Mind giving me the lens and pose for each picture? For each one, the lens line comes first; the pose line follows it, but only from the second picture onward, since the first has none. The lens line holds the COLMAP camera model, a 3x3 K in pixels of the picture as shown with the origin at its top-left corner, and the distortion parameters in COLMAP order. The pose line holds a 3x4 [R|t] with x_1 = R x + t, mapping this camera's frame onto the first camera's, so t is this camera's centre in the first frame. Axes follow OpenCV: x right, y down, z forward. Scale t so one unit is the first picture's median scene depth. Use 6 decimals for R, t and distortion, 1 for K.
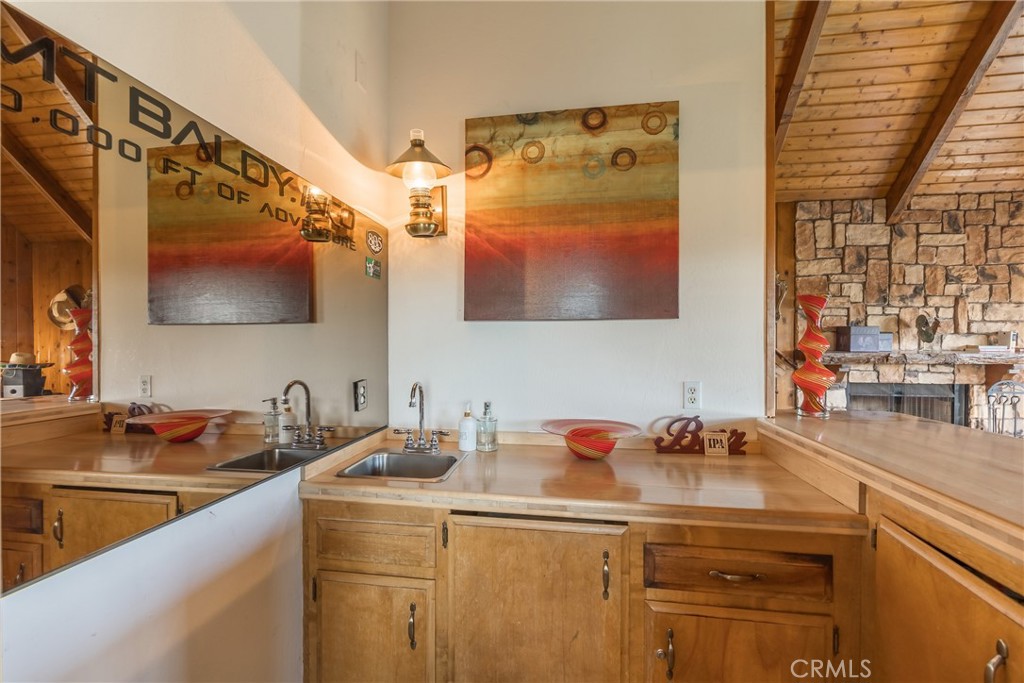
lens RADIAL K [[422.9, 0, 512.0], [0, 422.9, 341.5], [0, 0, 1]] dist [-0.000264, -0.000017]
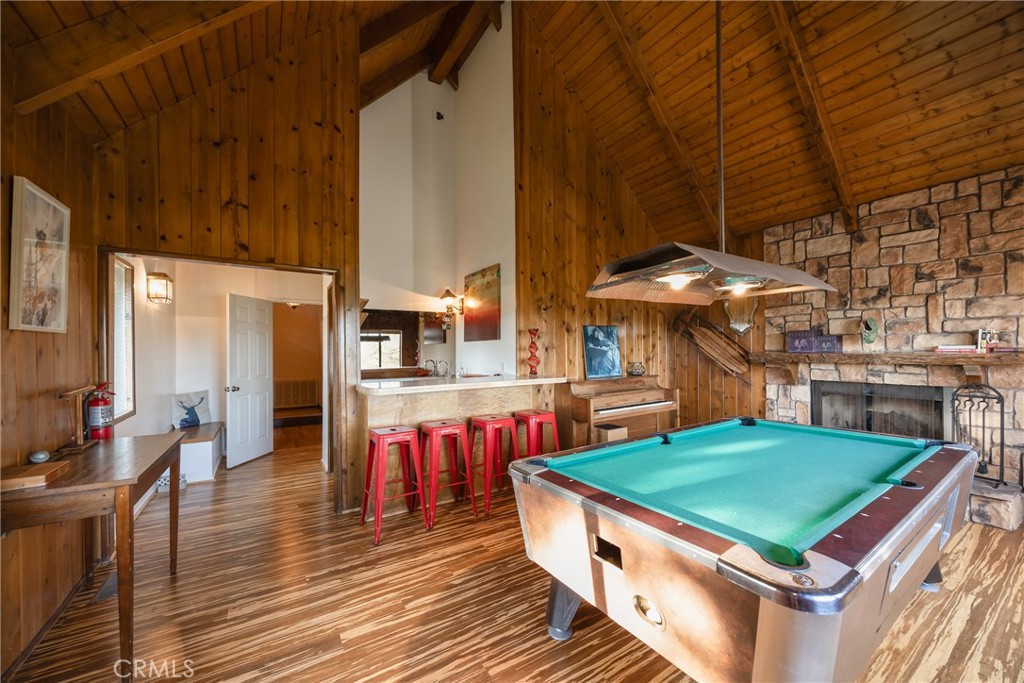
lens RADIAL K [[390.9, 0, 513.0], [0, 390.9, 349.6], [0, 0, 1]] dist [-0.000429, -0.000007]
pose [[0.652765, -0.009543, -0.757500, 1.102942], [0.011941, 0.999926, -0.002307, 0.009050], [0.757466, -0.007539, 0.652831, -0.291009]]
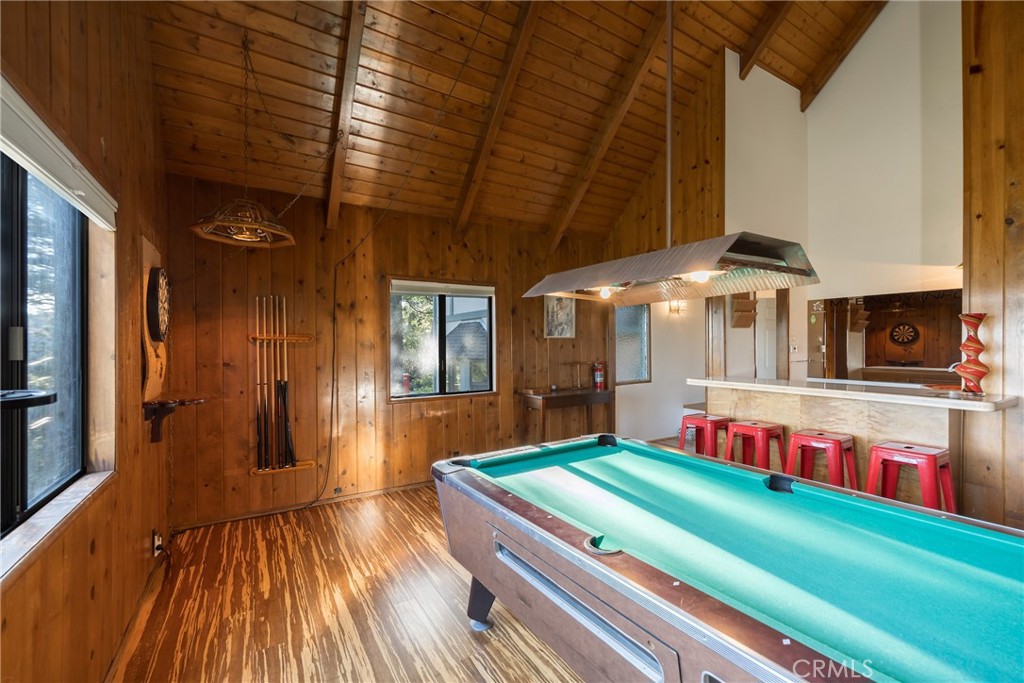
lens RADIAL K [[422.9, 0, 512.0], [0, 422.9, 341.5], [0, 0, 1]] dist [-0.000264, -0.000017]
pose [[-0.764184, 0.000790, -0.644998, 1.321064], [0.004038, 0.999986, -0.003560, -0.006561], [0.644986, -0.005324, -0.764176, 0.502745]]
